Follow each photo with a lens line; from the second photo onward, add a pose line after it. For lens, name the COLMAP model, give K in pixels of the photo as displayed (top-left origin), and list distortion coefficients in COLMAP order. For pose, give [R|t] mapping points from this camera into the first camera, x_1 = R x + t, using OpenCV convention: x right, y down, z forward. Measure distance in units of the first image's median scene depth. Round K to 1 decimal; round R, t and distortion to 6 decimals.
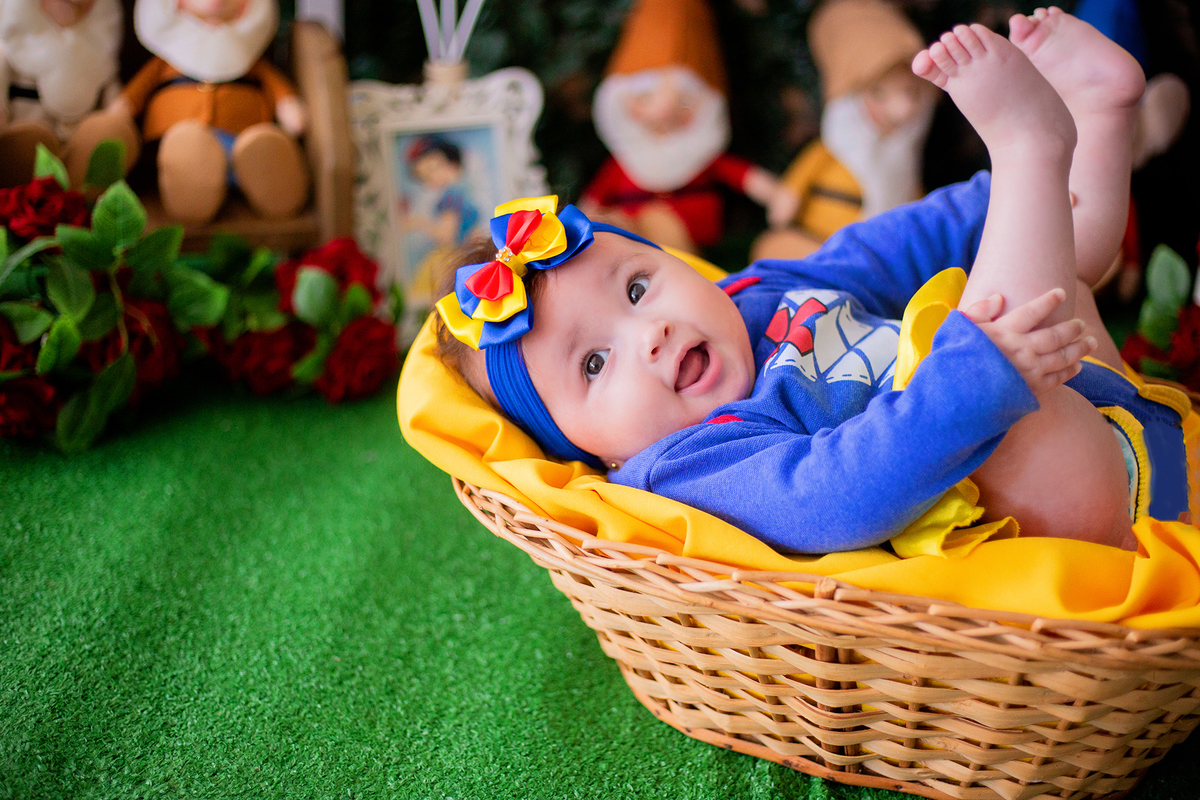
lens RADIAL K [[1810.7, 0, 588.2], [0, 1810.7, 385.4], [0, 0, 1]] dist [-0.123934, -0.102437]
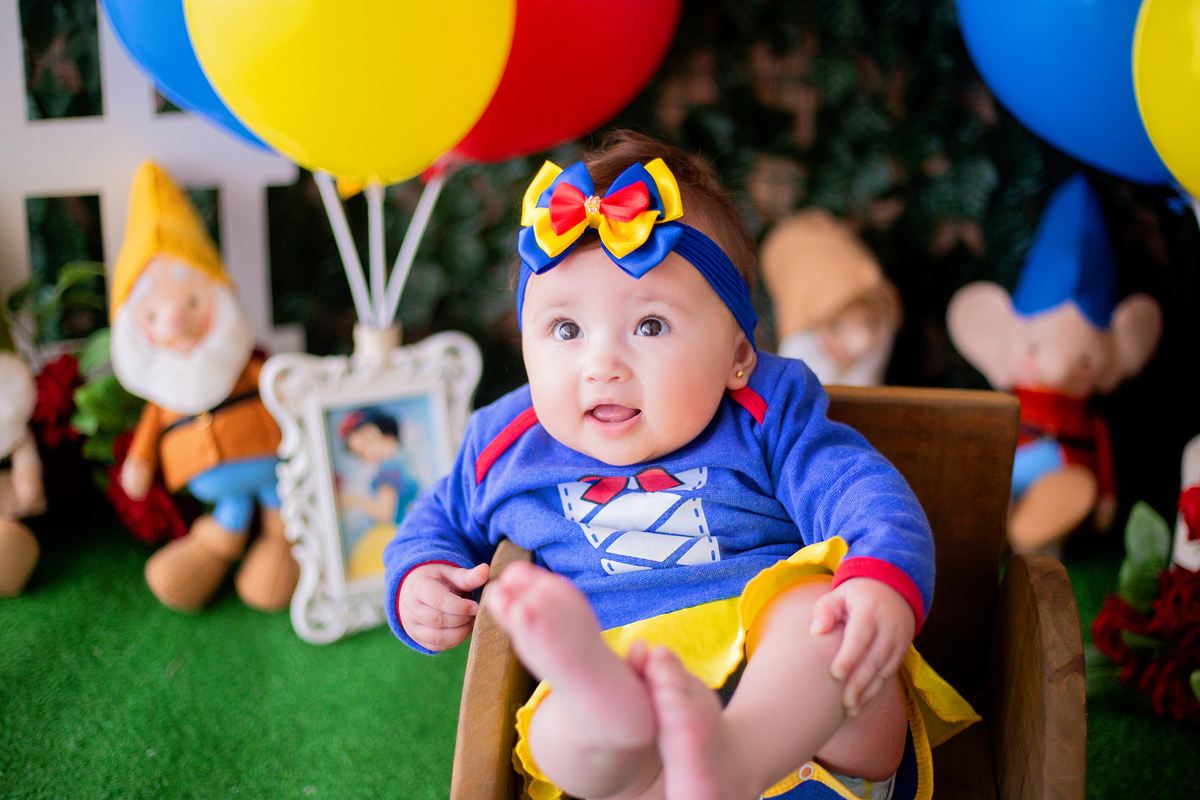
lens RADIAL K [[1818.0, 0, 600.0], [0, 1818.0, 400.0], [0, 0, 1]] dist [-0.101303, -0.143644]
pose [[0.999077, -0.038357, 0.019323, 0.026009], [0.038792, 0.998990, -0.022662, -0.159702], [-0.018435, 0.023391, 0.999556, 0.069442]]
